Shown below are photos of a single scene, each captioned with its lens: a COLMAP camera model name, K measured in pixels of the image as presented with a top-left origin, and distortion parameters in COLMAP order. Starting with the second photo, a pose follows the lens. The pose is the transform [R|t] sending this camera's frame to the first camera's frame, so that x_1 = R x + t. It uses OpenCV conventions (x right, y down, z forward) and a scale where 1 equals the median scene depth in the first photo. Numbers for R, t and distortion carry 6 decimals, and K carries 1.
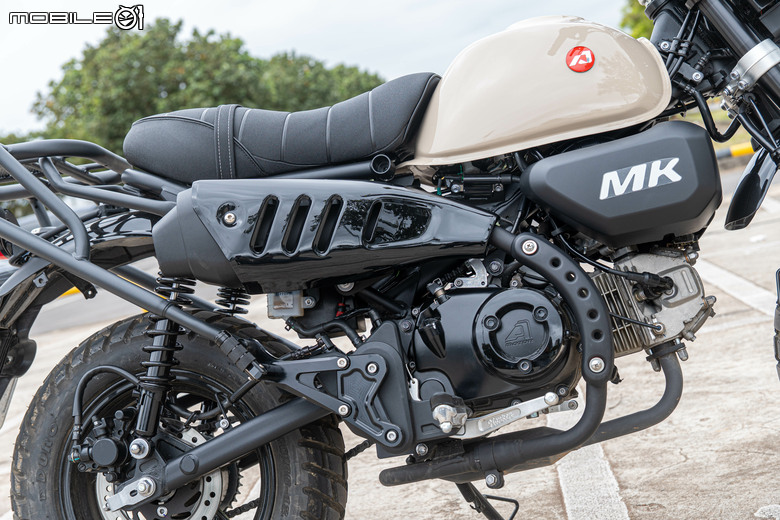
lens RADIAL K [[1246.3, 0, 392.6], [0, 1246.3, 261.9], [0, 0, 1]] dist [0.016008, 0.000000]
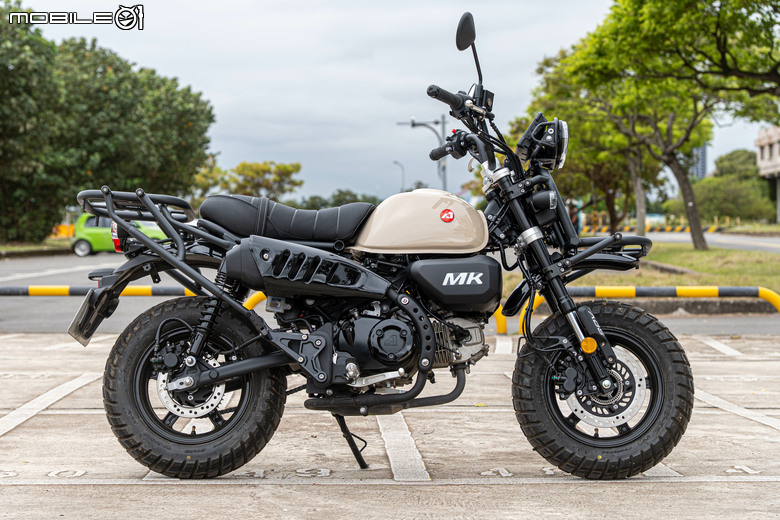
lens RADIAL K [[1704.1, 0, 384.2], [0, 1704.1, 261.7], [0, 0, 1]] dist [-0.024640, 0.000000]
pose [[0.971249, 0.209201, 0.113621, -0.243573], [-0.201360, 0.976509, -0.076710, 0.140499], [-0.127000, 0.051626, 0.990558, -1.695350]]
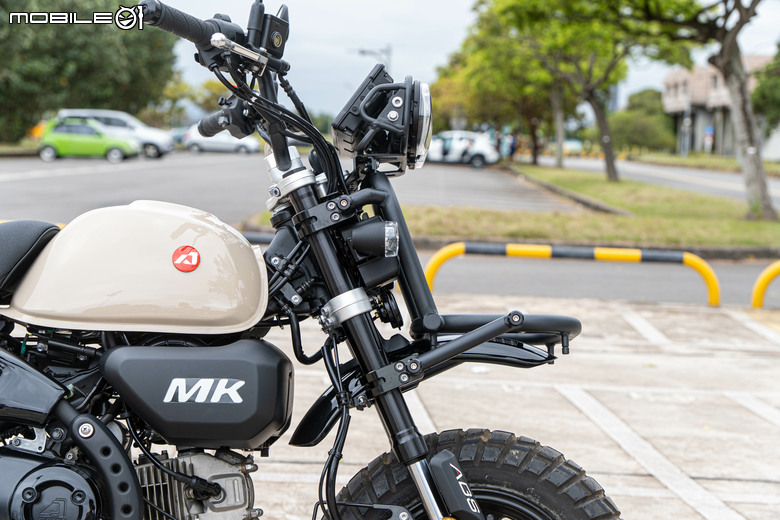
lens RADIAL K [[1519.9, 0, 392.5], [0, 1519.9, 258.8], [0, 0, 1]] dist [0.032727, 0.000000]
pose [[0.955263, 0.244198, 0.166856, 0.102486], [-0.242086, 0.969687, -0.033202, -0.160521], [-0.169906, -0.008677, 0.985422, -0.264090]]
